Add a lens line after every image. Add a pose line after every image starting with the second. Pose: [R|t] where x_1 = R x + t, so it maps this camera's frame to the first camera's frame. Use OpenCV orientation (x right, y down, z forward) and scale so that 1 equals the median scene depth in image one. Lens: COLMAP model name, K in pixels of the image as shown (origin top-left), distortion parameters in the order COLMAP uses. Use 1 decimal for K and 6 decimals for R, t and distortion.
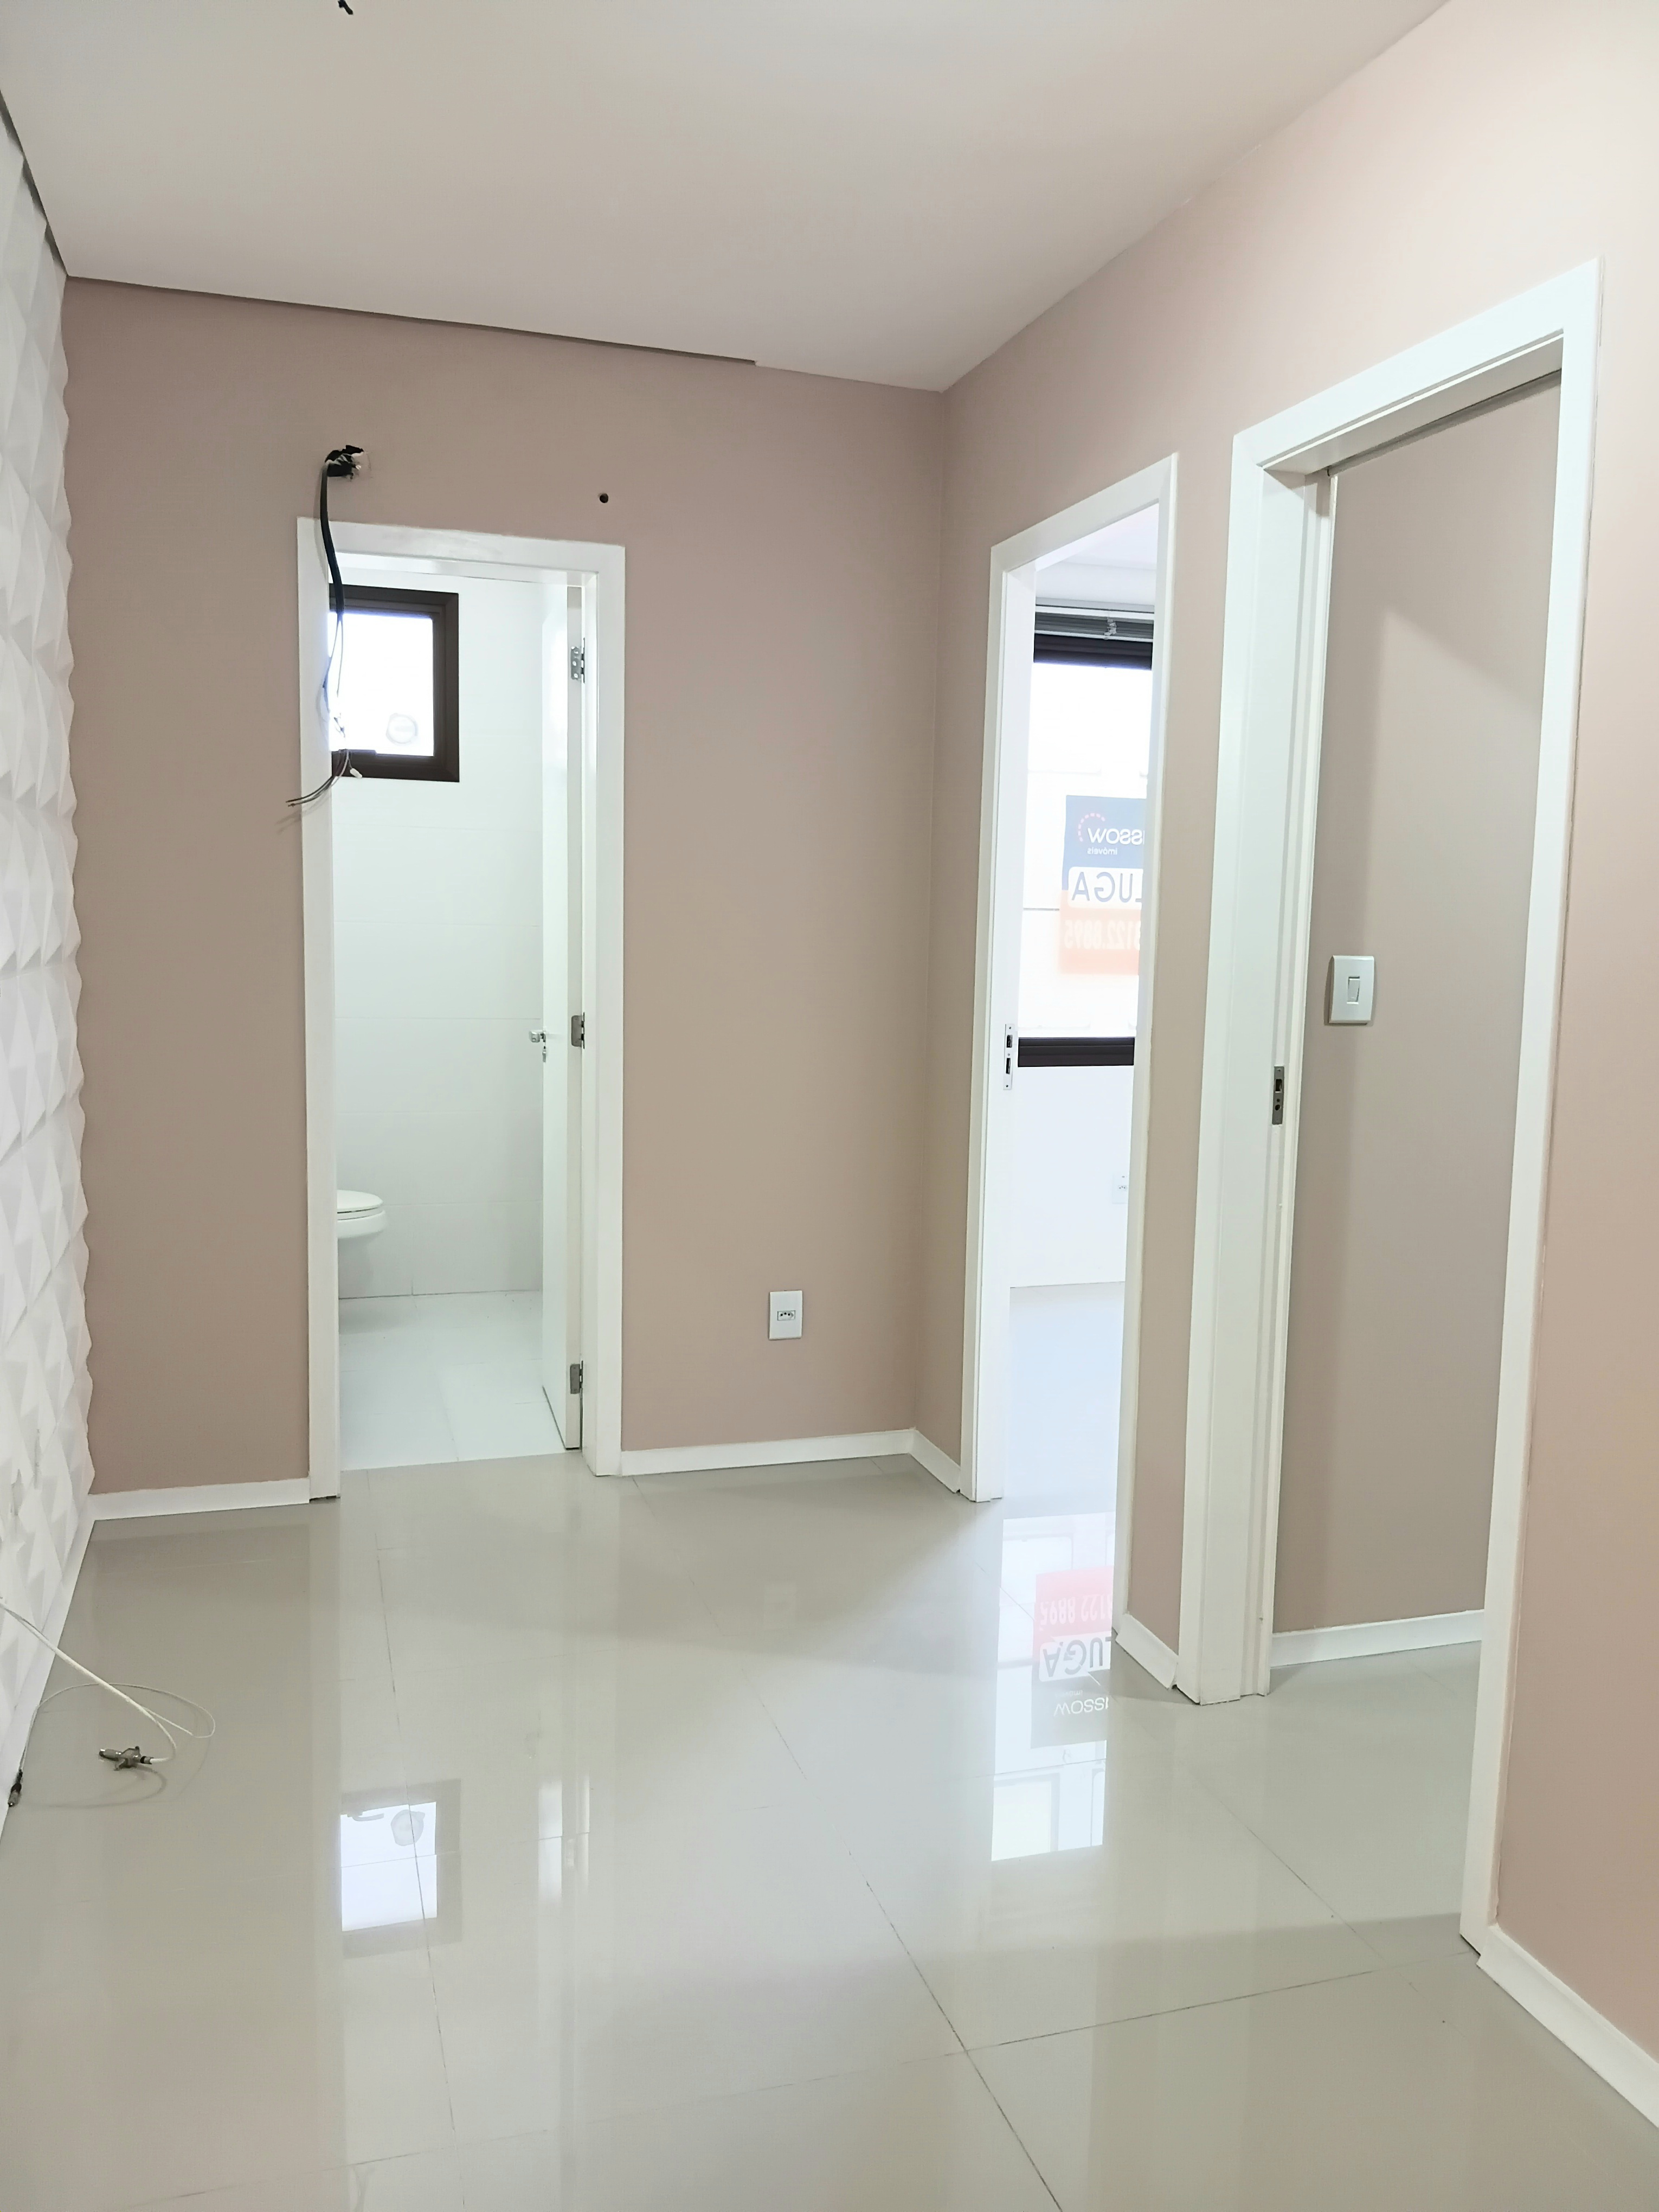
lens RADIAL K [[1710.0, 0, 825.1], [0, 1710.0, 1100.3], [0, 0, 1]] dist [0.028234, -0.066983]
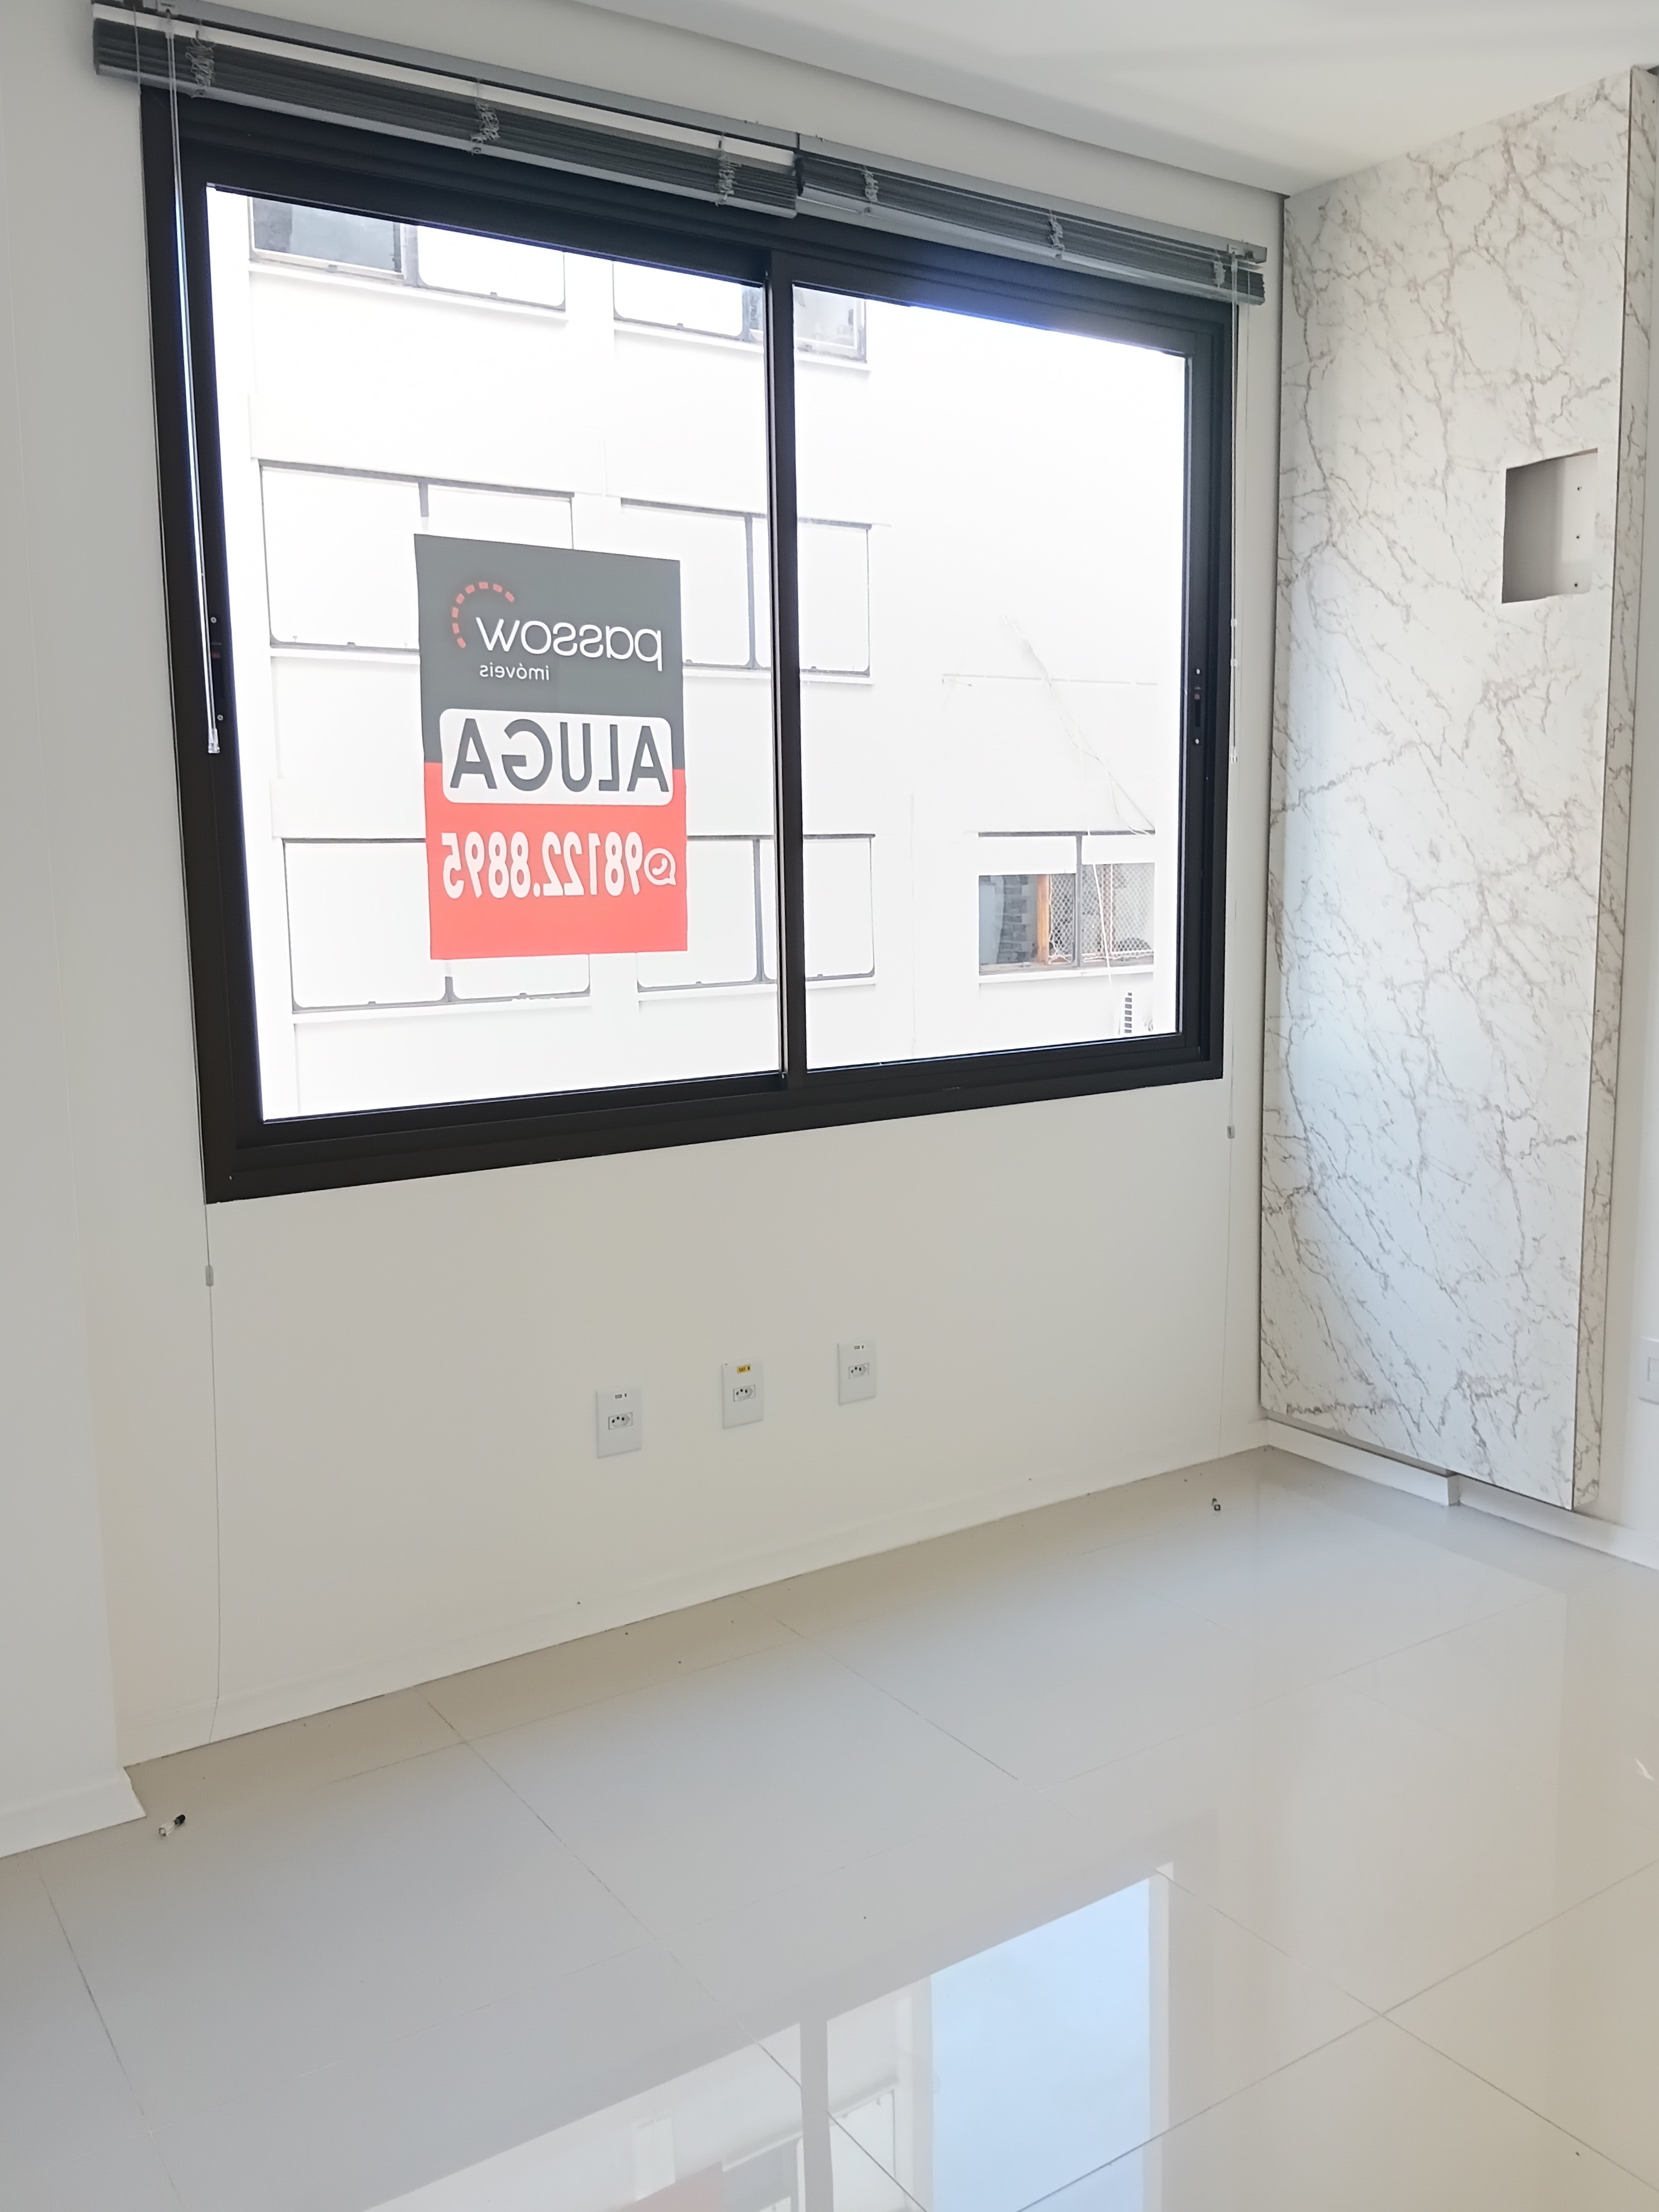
lens RADIAL K [[1710.2, 0, 830.9], [0, 1710.2, 1111.1], [0, 0, 1]] dist [0.028234, -0.066983]
pose [[0.957704, -0.081686, 0.275917, 0.173926], [0.072423, 0.996420, 0.043614, -0.074815], [-0.278491, -0.021787, 0.960192, 0.881940]]
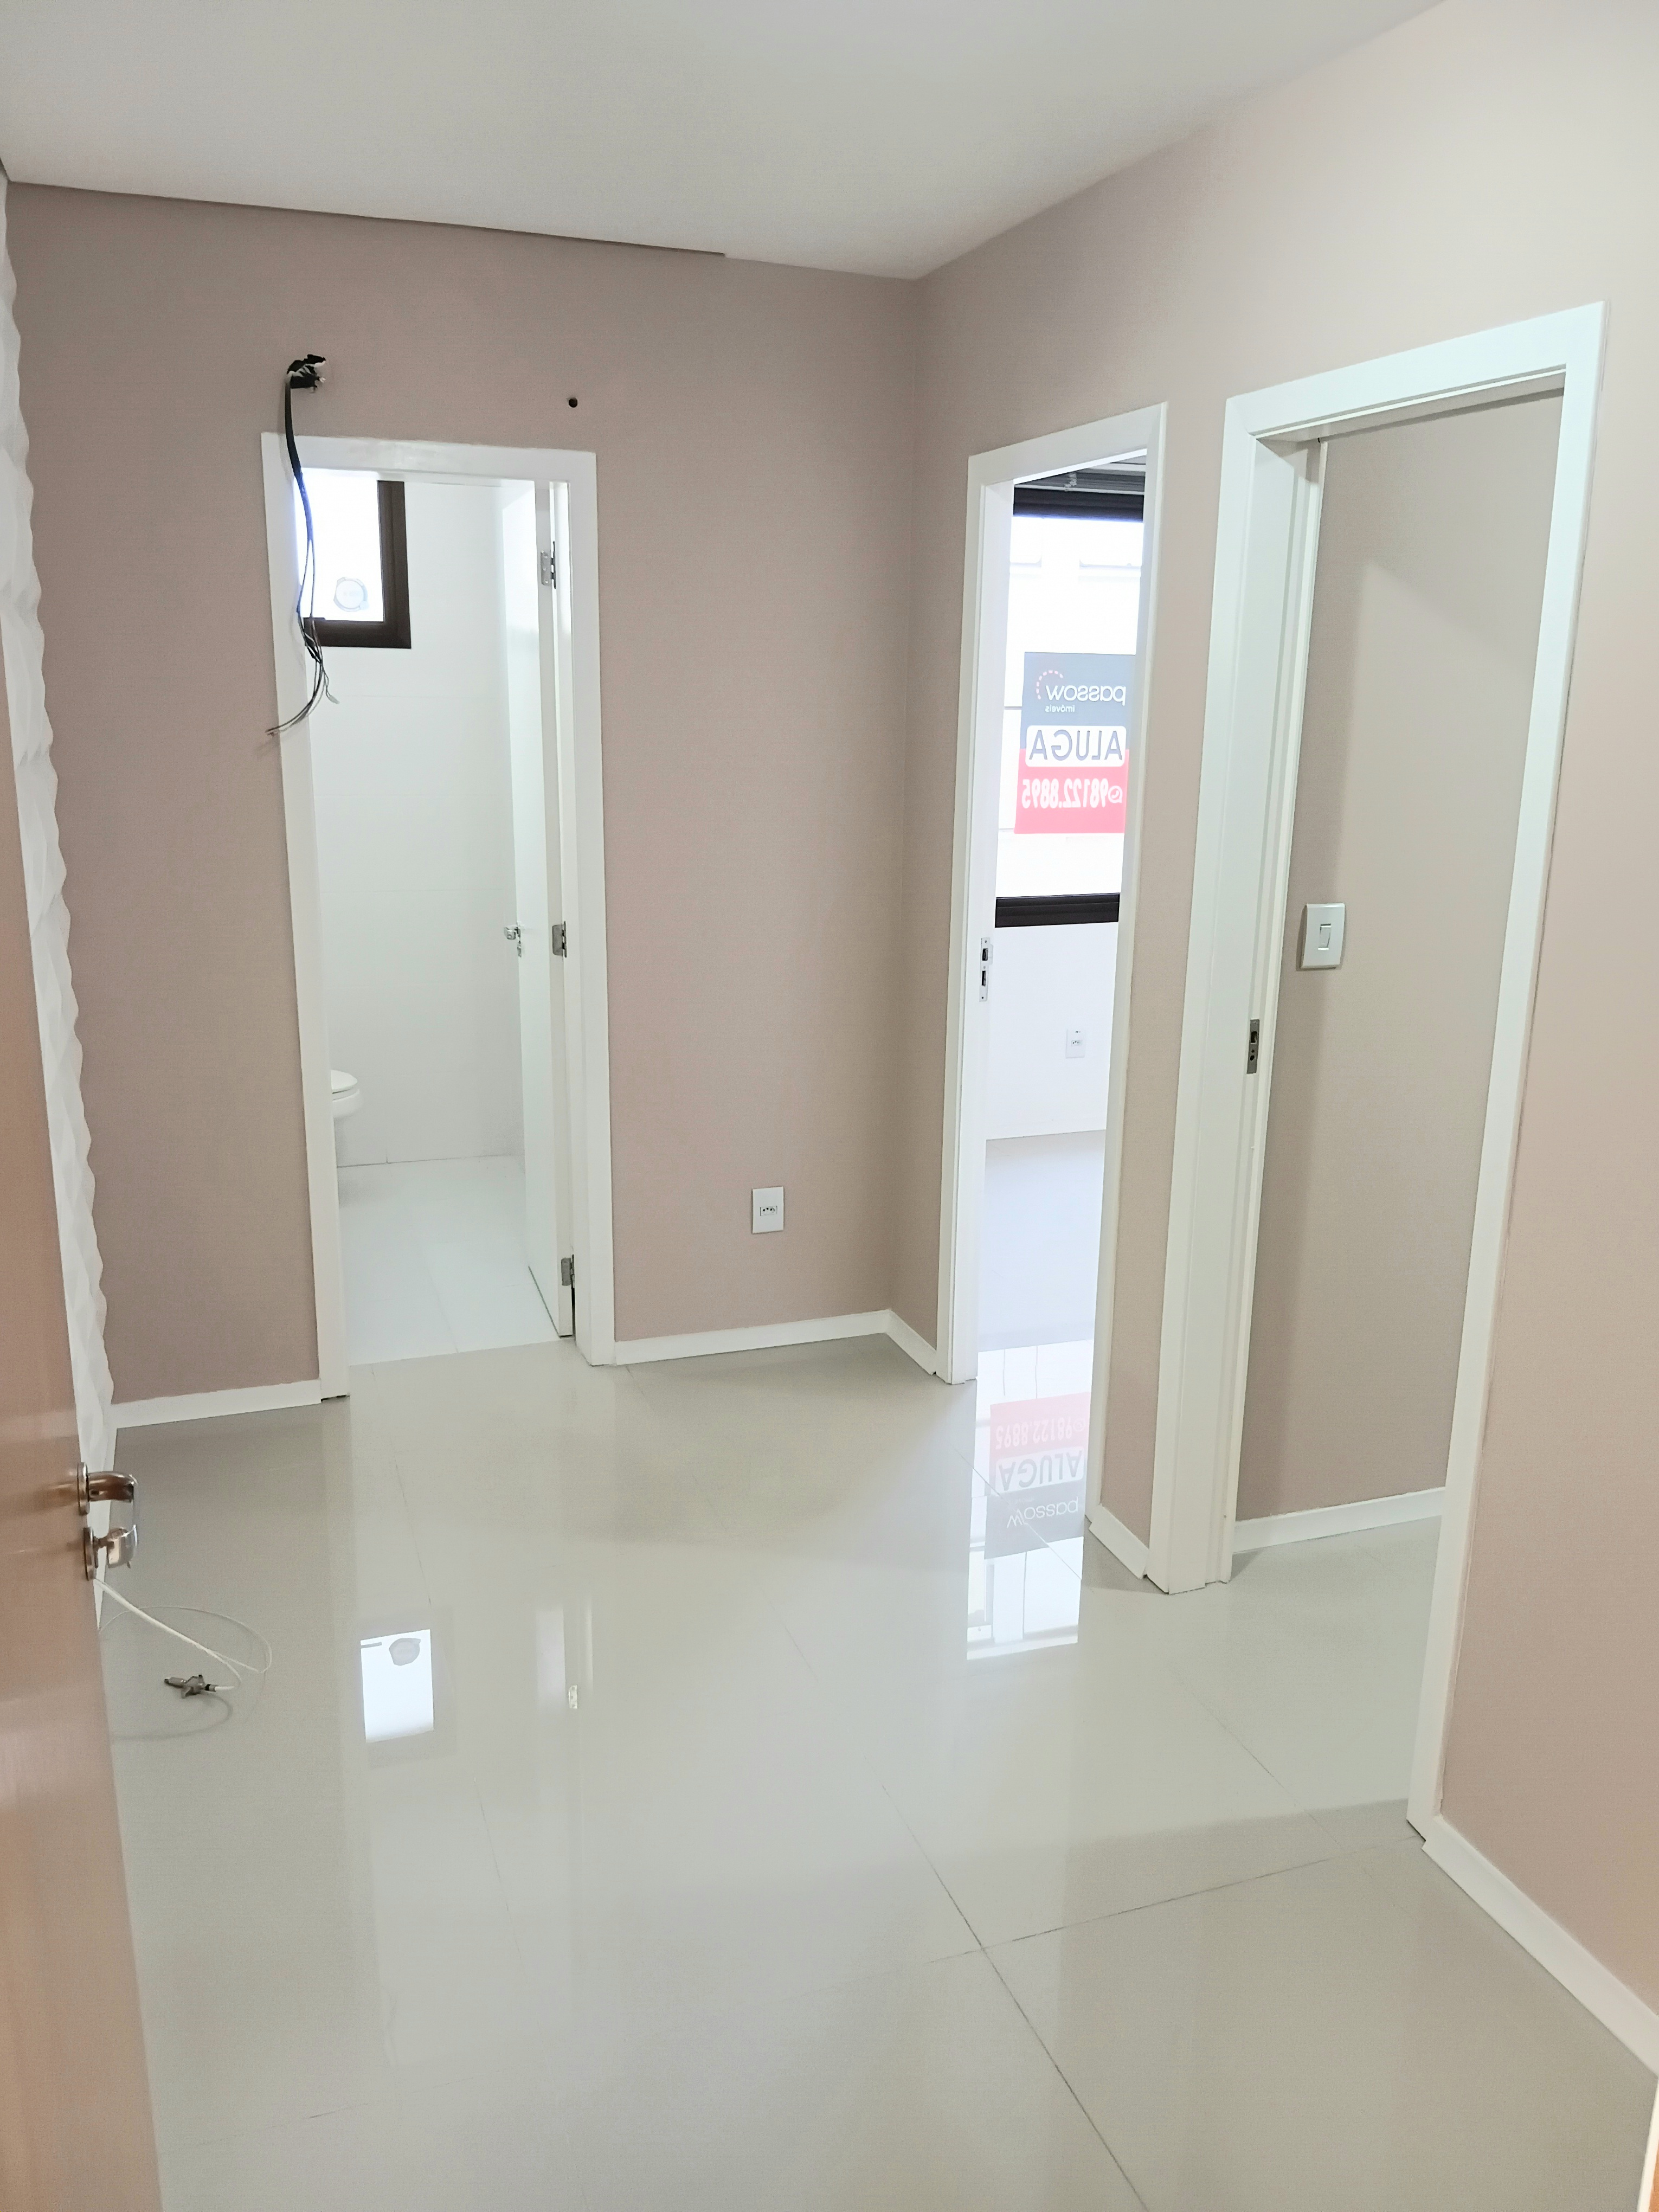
lens RADIAL K [[1710.0, 0, 825.8], [0, 1710.0, 1105.4], [0, 0, 1]] dist [0.028234, -0.066983]
pose [[0.999015, -0.017106, 0.040955, -0.031701], [0.011393, 0.990661, 0.135868, -0.084765], [-0.042897, -0.135268, 0.989880, -0.027682]]
